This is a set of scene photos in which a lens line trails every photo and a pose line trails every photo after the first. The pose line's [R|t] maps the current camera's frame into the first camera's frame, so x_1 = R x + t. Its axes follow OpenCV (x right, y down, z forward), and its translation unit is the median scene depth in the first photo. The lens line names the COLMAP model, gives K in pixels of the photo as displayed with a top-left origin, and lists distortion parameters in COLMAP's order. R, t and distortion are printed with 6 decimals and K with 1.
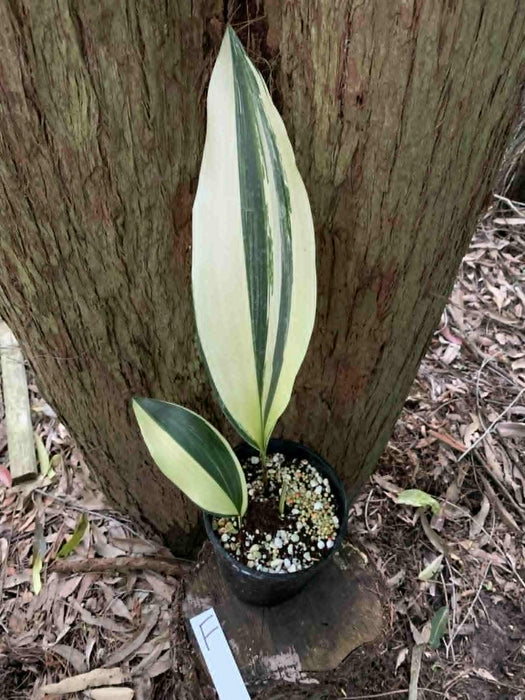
lens RADIAL K [[531.4, 0, 266.0], [0, 531.4, 347.9], [0, 0, 1]] dist [-0.008463, 0.007103]
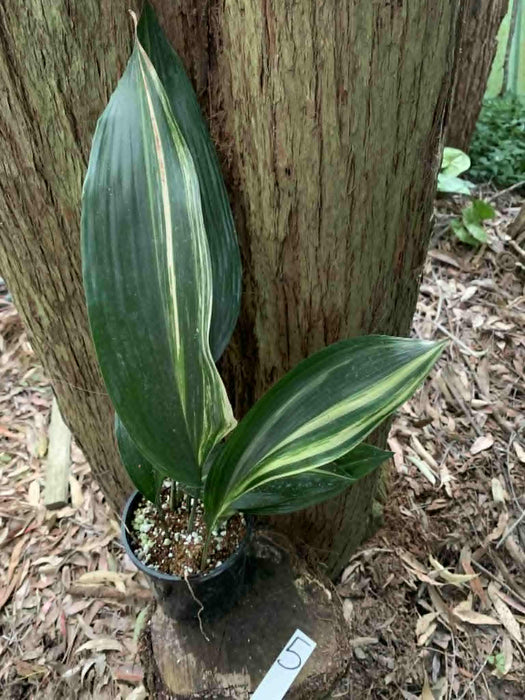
lens RADIAL K [[526.6, 0, 262.7], [0, 526.6, 351.3], [0, 0, 1]] dist [-0.001640, -0.003354]
pose [[0.988343, 0.046374, -0.145010, 0.197393], [-0.065077, 0.989763, -0.127023, 0.068597], [0.137635, 0.134979, 0.981243, -0.102959]]
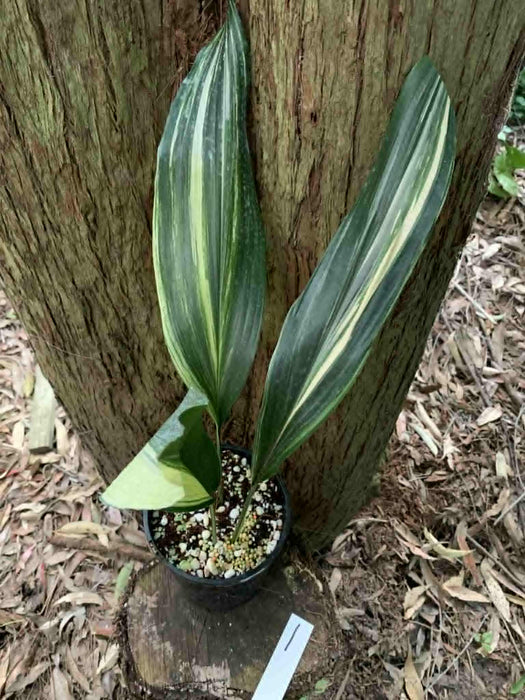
lens RADIAL K [[526.9, 0, 264.5], [0, 526.9, 344.9], [0, 0, 1]] dist [-0.002476, -0.001884]
pose [[0.982831, 0.127729, -0.133148, 0.168400], [-0.130161, 0.991446, -0.009688, -0.018819], [0.130772, 0.026853, 0.991049, 0.022146]]
